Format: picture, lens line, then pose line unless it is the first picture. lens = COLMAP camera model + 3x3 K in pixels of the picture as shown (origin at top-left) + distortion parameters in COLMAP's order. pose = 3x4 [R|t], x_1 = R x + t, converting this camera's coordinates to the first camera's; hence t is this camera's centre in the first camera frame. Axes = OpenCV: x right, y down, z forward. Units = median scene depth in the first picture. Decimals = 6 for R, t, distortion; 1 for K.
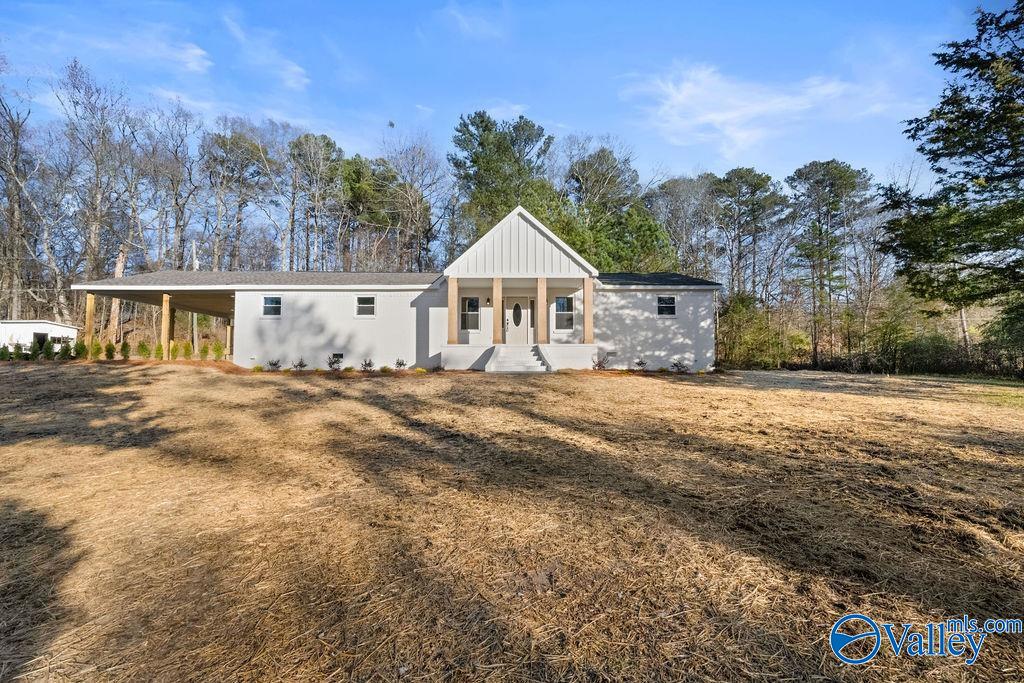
lens RADIAL K [[405.4, 0, 506.8], [0, 405.4, 359.3], [0, 0, 1]] dist [-0.000989, 0.000461]
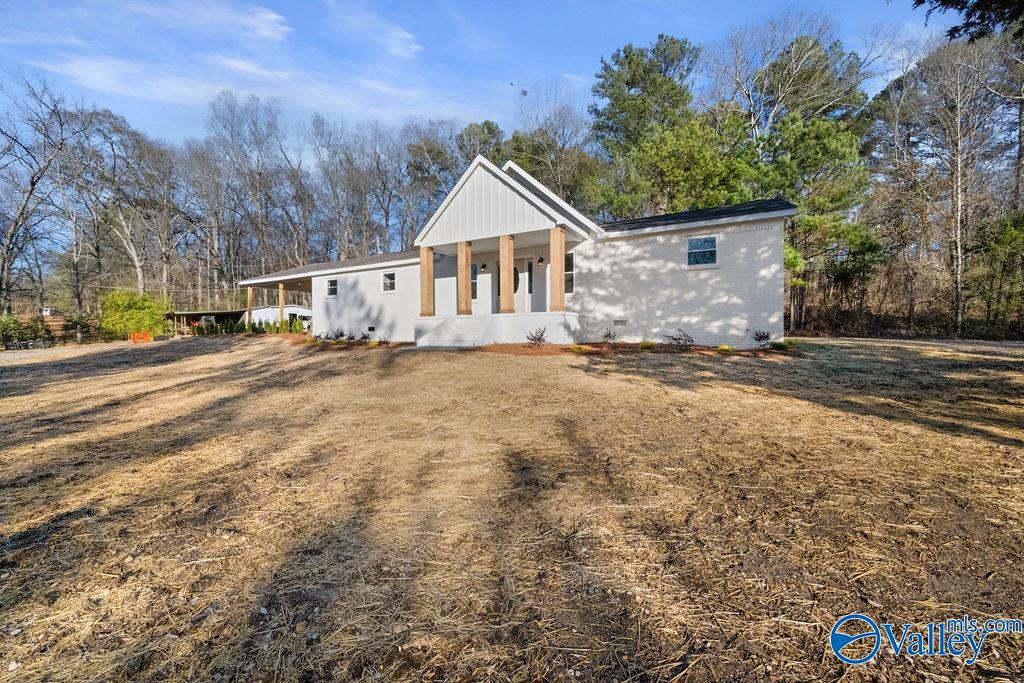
lens RADIAL K [[405.4, 0, 521.0], [0, 405.4, 336.6], [0, 0, 1]] dist [-0.000989, 0.000461]
pose [[0.867634, -0.003538, -0.497190, 0.474233], [0.021192, 0.999329, 0.029870, -0.012024], [0.496751, -0.036453, 0.867127, 0.240771]]
